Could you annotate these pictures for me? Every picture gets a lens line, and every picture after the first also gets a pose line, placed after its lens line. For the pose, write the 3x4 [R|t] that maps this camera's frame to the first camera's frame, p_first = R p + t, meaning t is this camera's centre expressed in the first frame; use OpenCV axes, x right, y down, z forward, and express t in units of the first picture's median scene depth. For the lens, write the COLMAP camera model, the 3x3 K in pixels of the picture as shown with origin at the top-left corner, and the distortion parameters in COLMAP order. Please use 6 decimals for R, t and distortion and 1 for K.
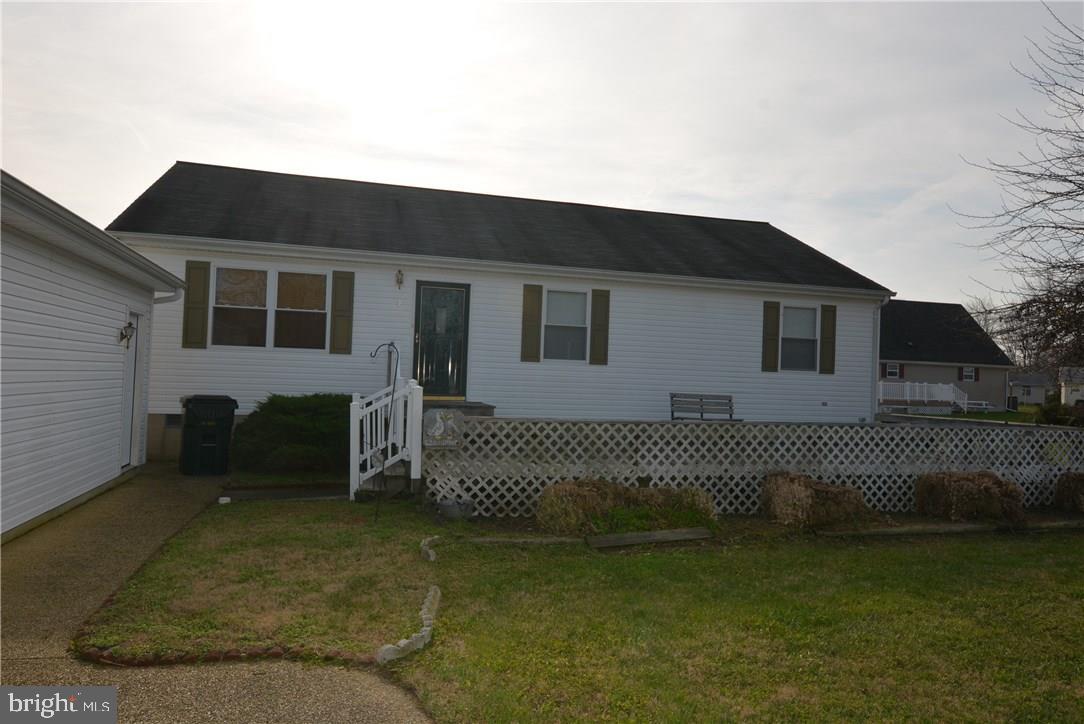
lens RADIAL K [[726.1, 0, 545.0], [0, 726.1, 360.8], [0, 0, 1]] dist [0.030207, -0.030181]
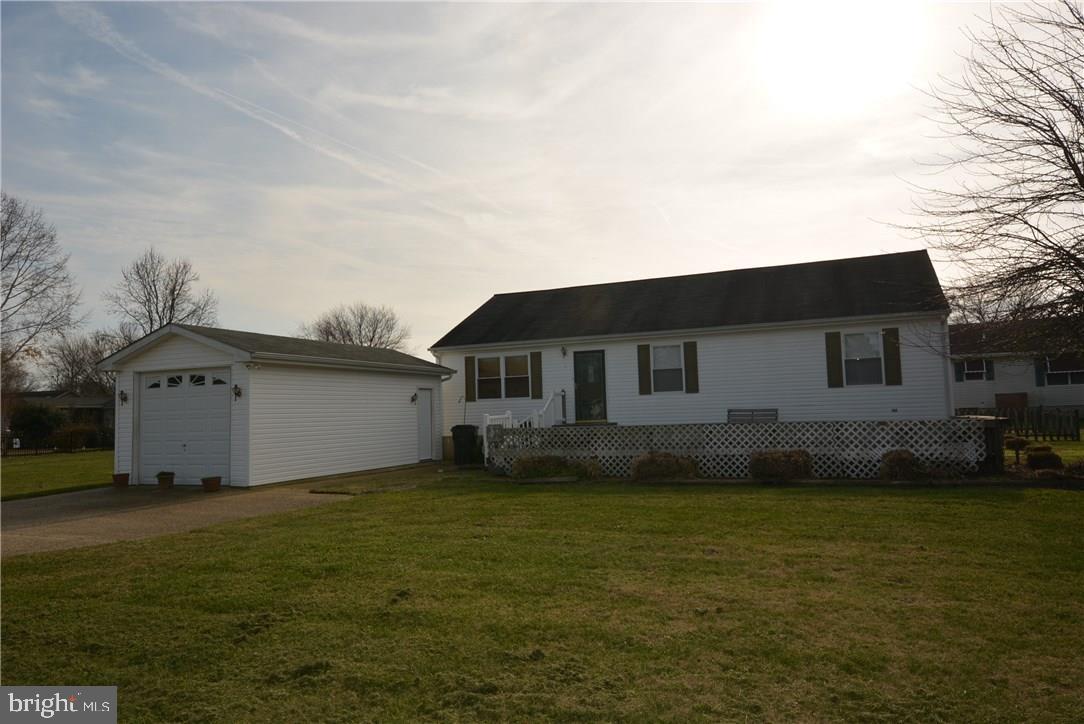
lens RADIAL K [[726.1, 0, 545.0], [0, 726.1, 360.8], [0, 0, 1]] dist [0.030207, -0.030181]
pose [[0.778469, -0.103545, -0.619083, 1.232624], [0.071929, 0.994518, -0.075891, 0.049710], [0.623548, 0.014549, 0.781650, -0.538334]]
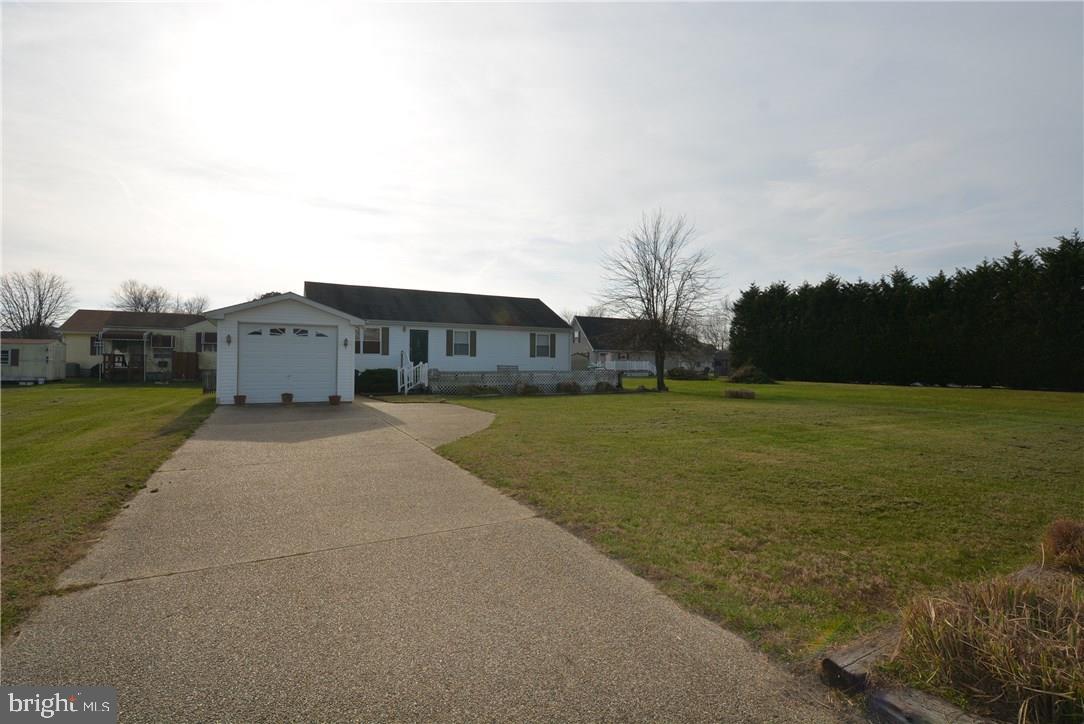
lens RADIAL K [[503.9, 0, 542.0], [0, 503.9, 362.0], [0, 0, 1]] dist [0.000100, 0.000002]
pose [[0.978616, -0.029675, 0.203546, -0.110789], [0.026253, 0.999465, 0.019493, -0.007747], [-0.204015, -0.013733, 0.978871, -1.697023]]
